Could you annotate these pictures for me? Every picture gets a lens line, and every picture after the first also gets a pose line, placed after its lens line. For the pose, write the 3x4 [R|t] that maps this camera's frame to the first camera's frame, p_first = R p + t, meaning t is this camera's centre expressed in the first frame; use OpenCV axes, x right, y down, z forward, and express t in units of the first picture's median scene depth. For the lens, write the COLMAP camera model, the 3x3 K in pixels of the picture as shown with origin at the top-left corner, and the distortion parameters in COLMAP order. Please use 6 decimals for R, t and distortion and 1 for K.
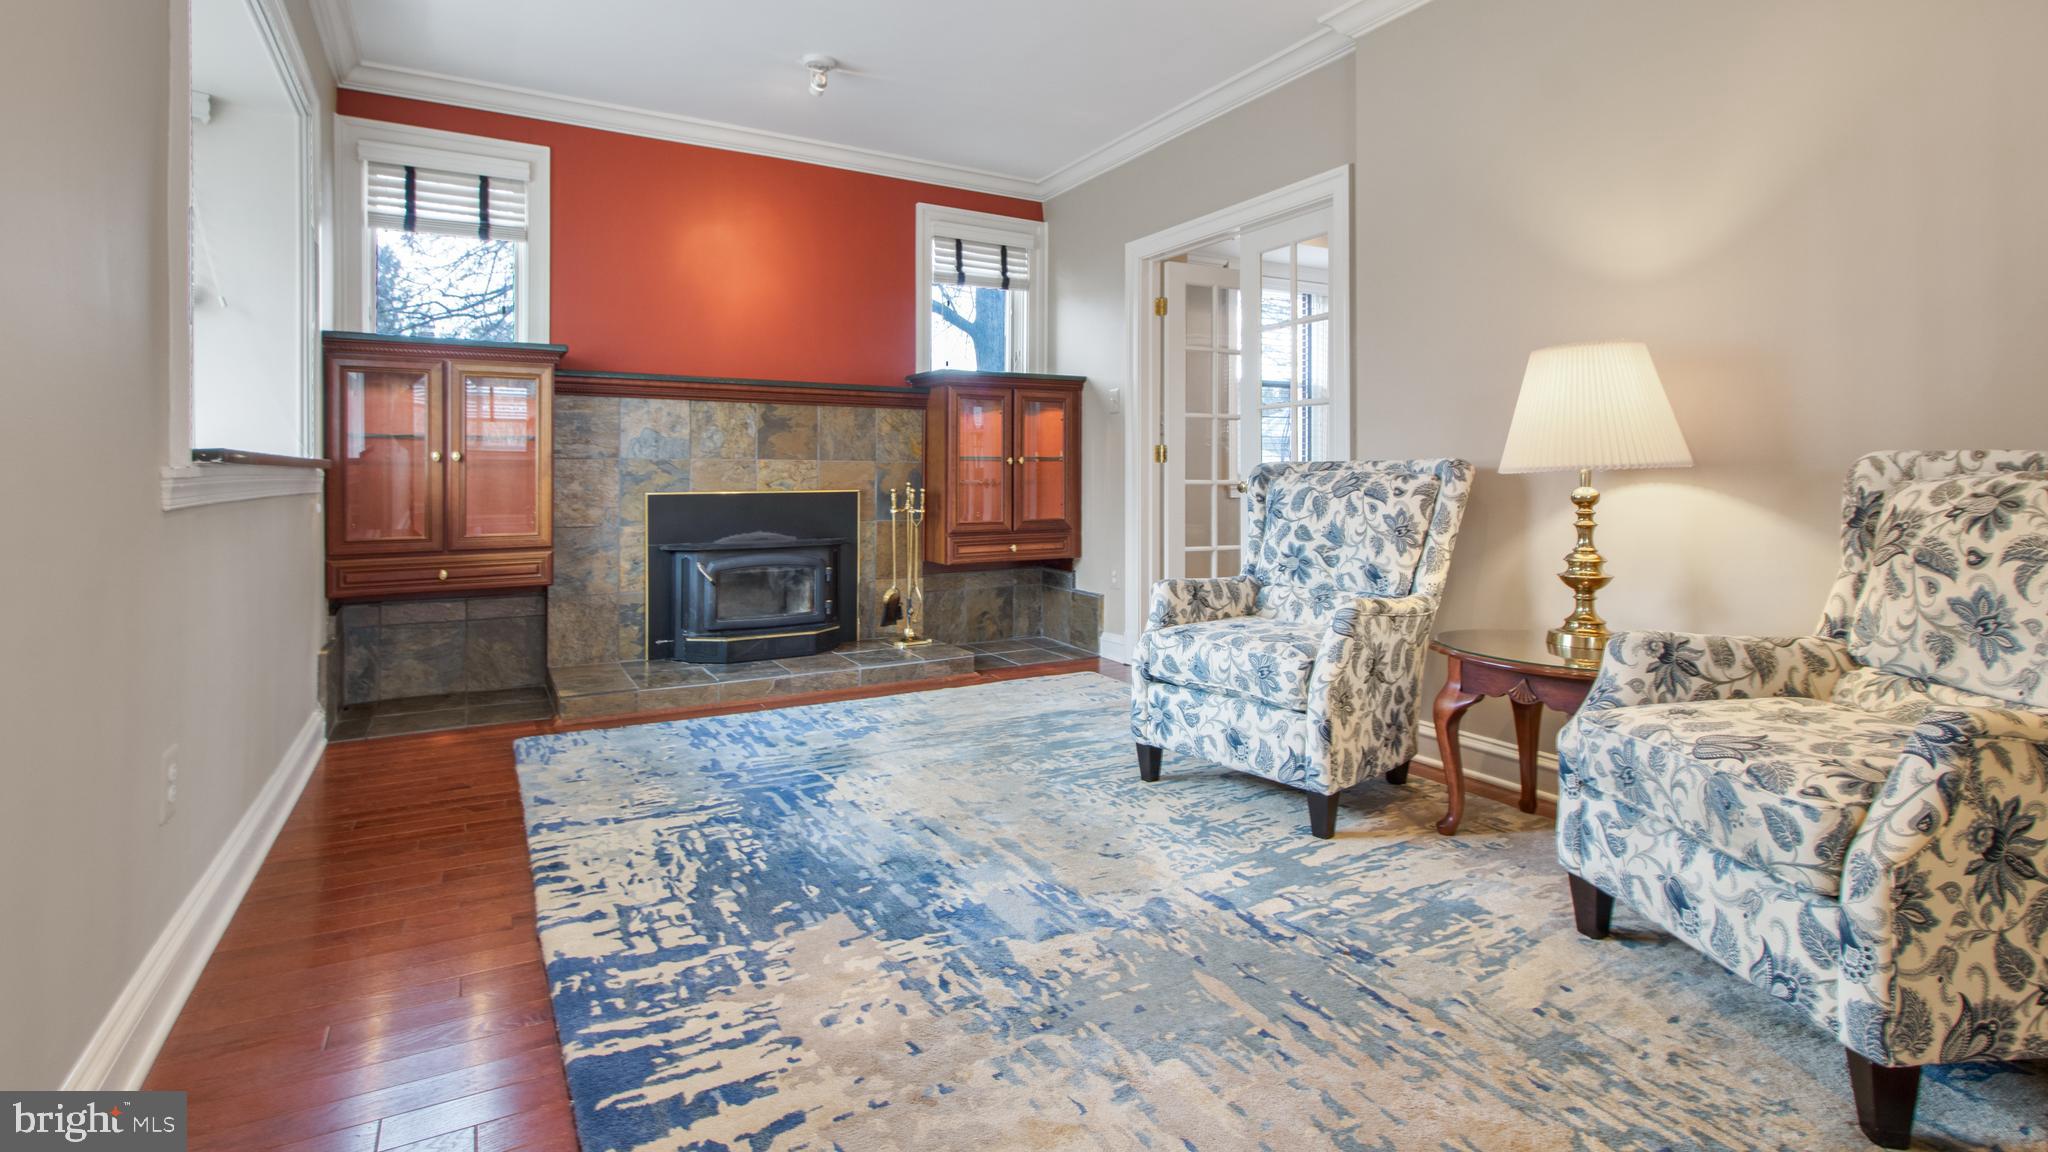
lens RADIAL K [[973.3, 0, 1006.2], [0, 973.3, 484.0], [0, 0, 1]] dist [0.022840, -0.010163]
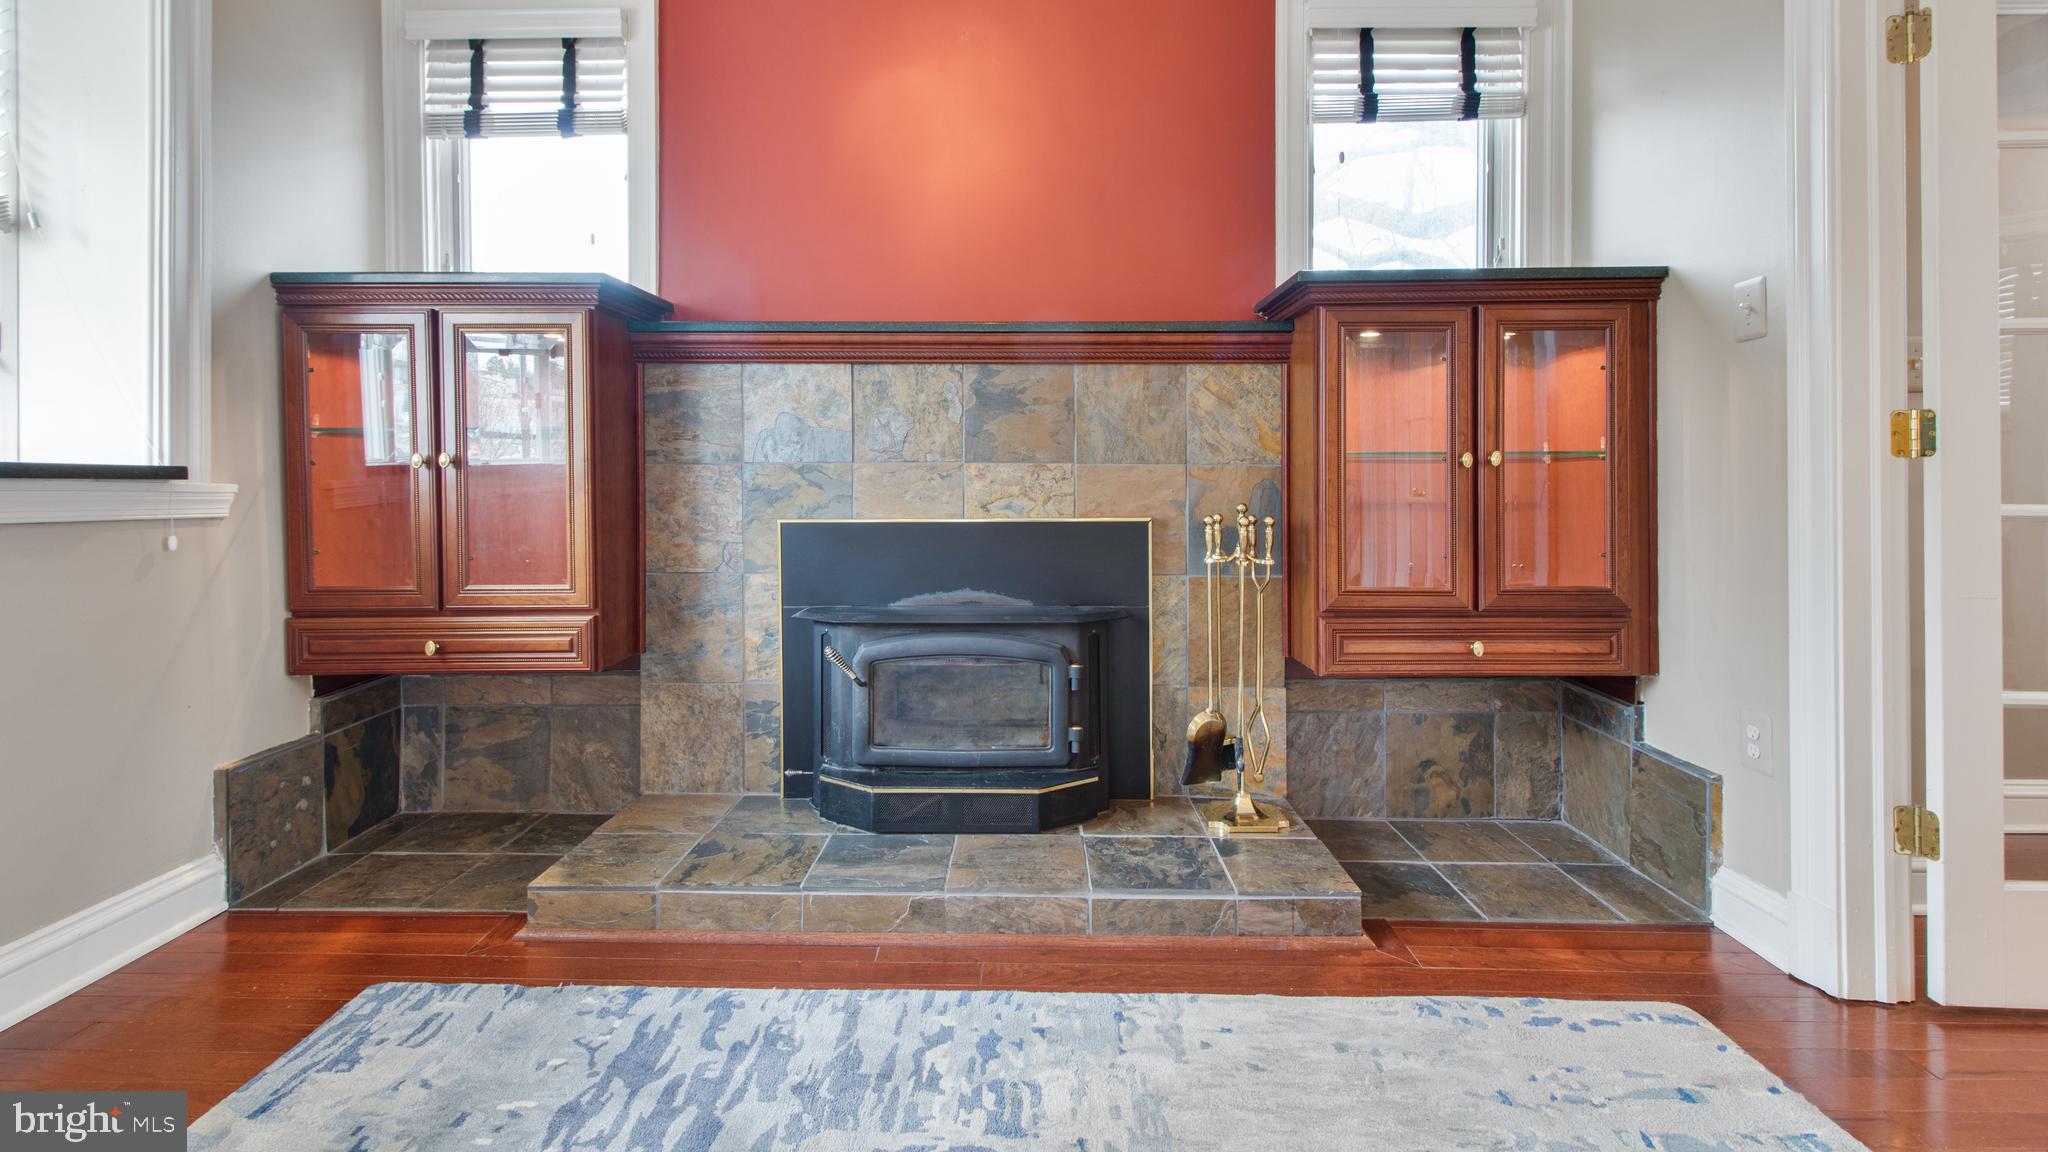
lens RADIAL K [[973.3, 0, 993.7], [0, 973.3, 479.0], [0, 0, 1]] dist [0.022840, -0.010163]
pose [[0.862883, -0.005198, -0.505377, 0.053374], [-0.004074, 0.999843, -0.017239, -0.006591], [0.505387, 0.016934, 0.862727, 0.576713]]
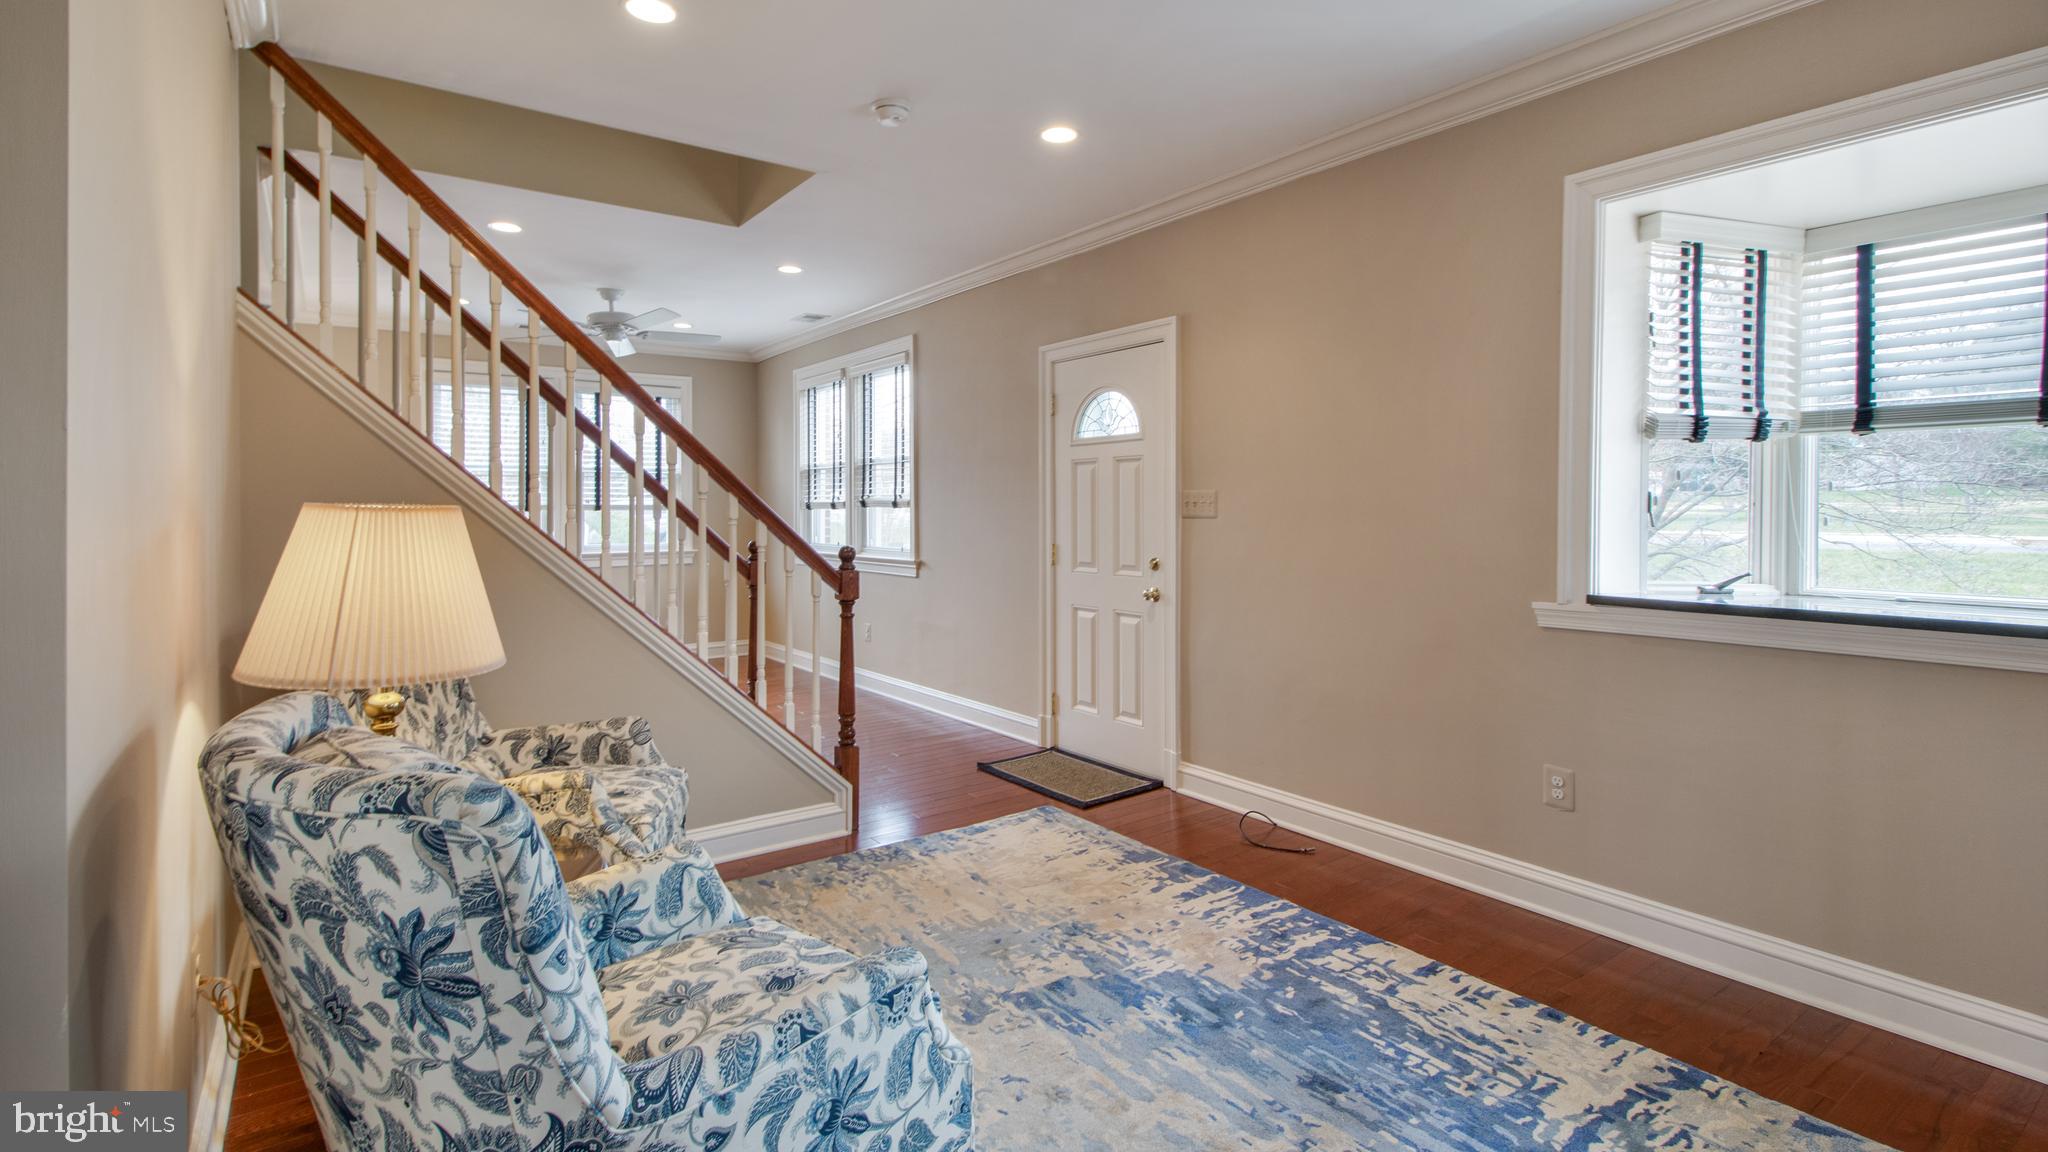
lens RADIAL K [[973.3, 0, 1066.5], [0, 973.3, 512.4], [0, 0, 1]] dist [0.022840, -0.010163]
pose [[-0.987119, -0.000097, -0.159987, 0.115831], [-0.002520, 0.999885, 0.014940, -0.085124], [0.159967, 0.015151, -0.987006, 1.070089]]
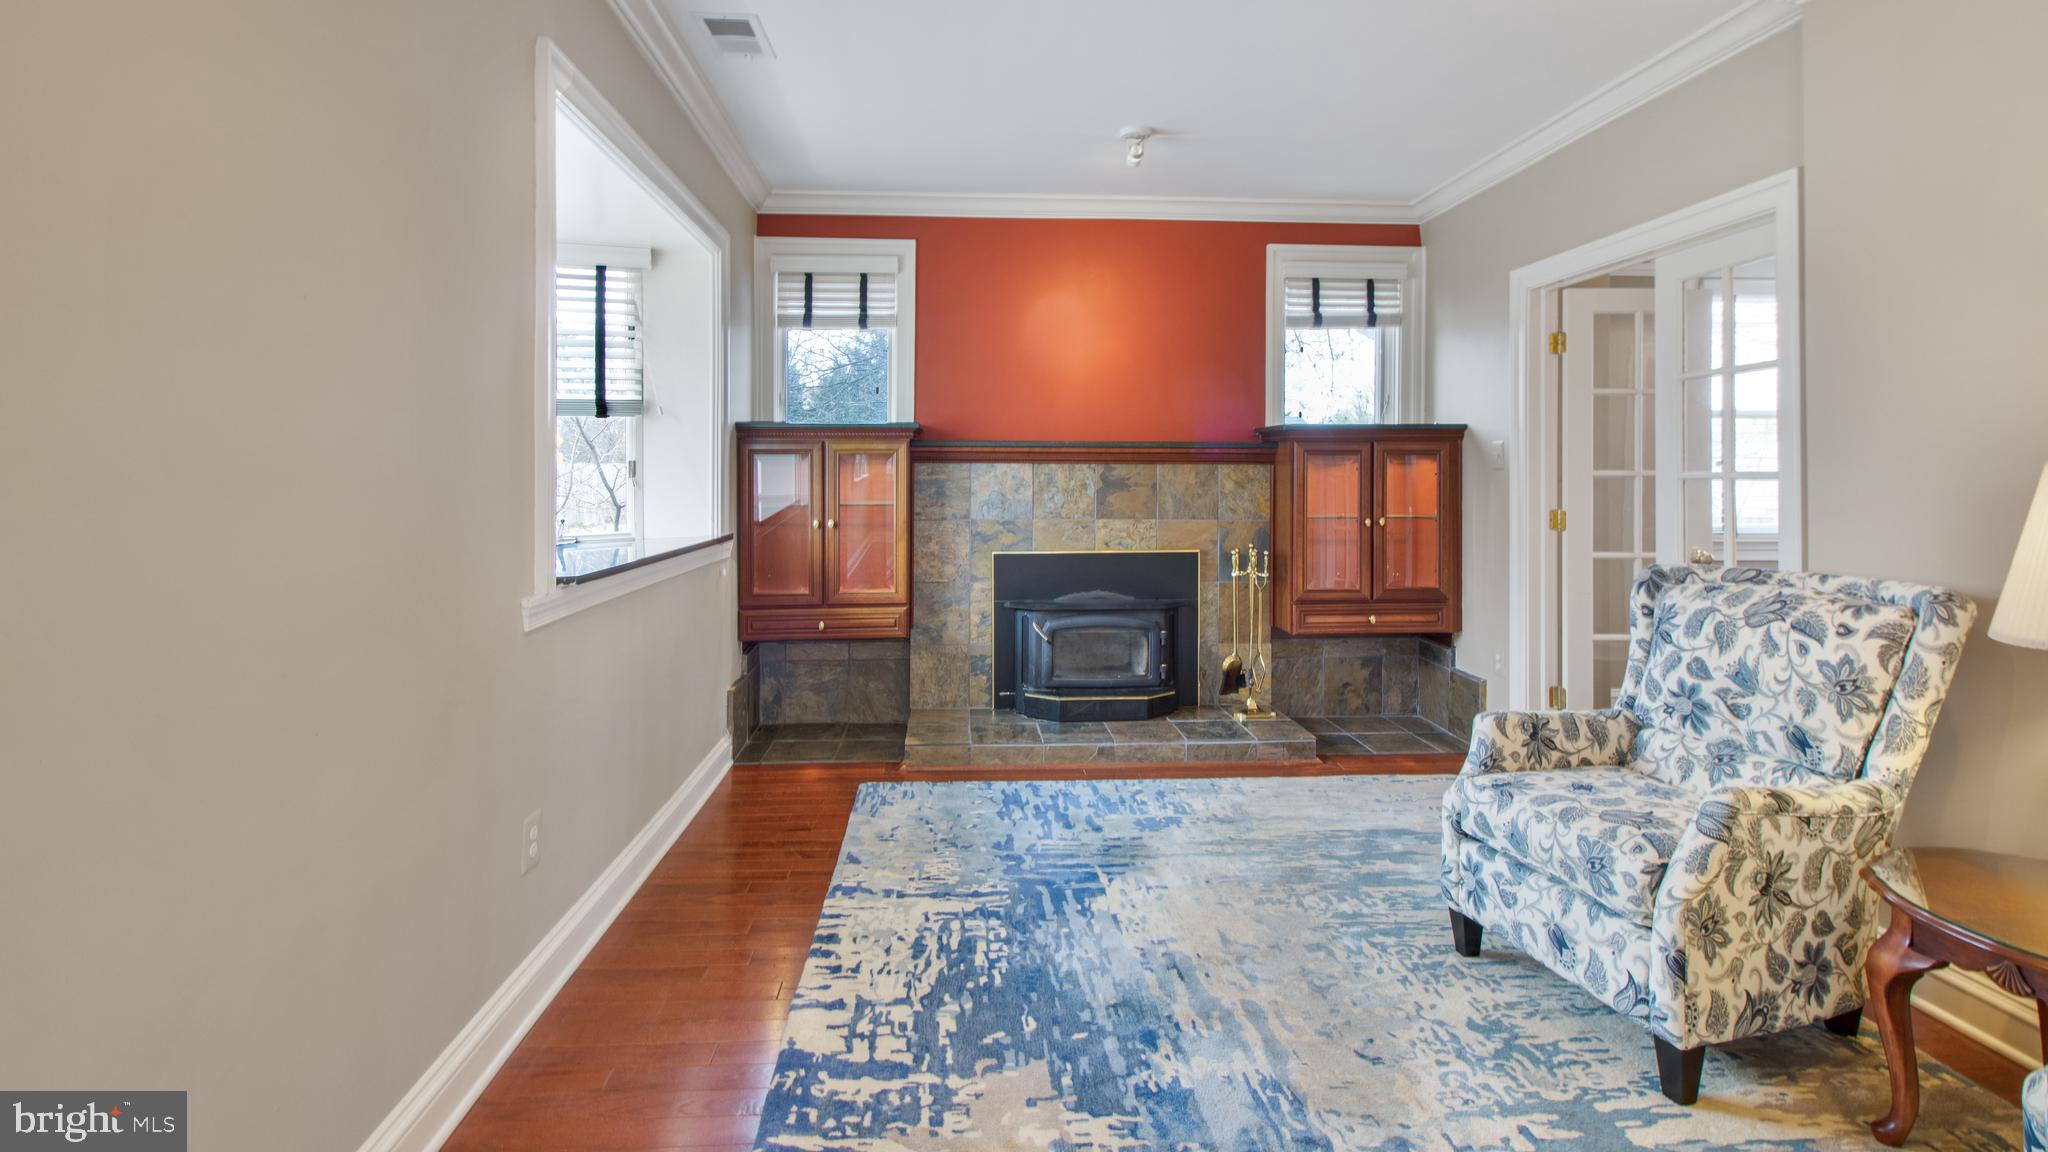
lens RADIAL K [[973.3, 0, 1001.0], [0, 973.3, 479.6], [0, 0, 1]] dist [0.022840, -0.010163]
pose [[0.900623, 0.001401, -0.434600, 0.108172], [-0.003731, 0.999983, -0.004508, -0.069266], [0.434586, 0.005681, 0.900612, 0.046213]]
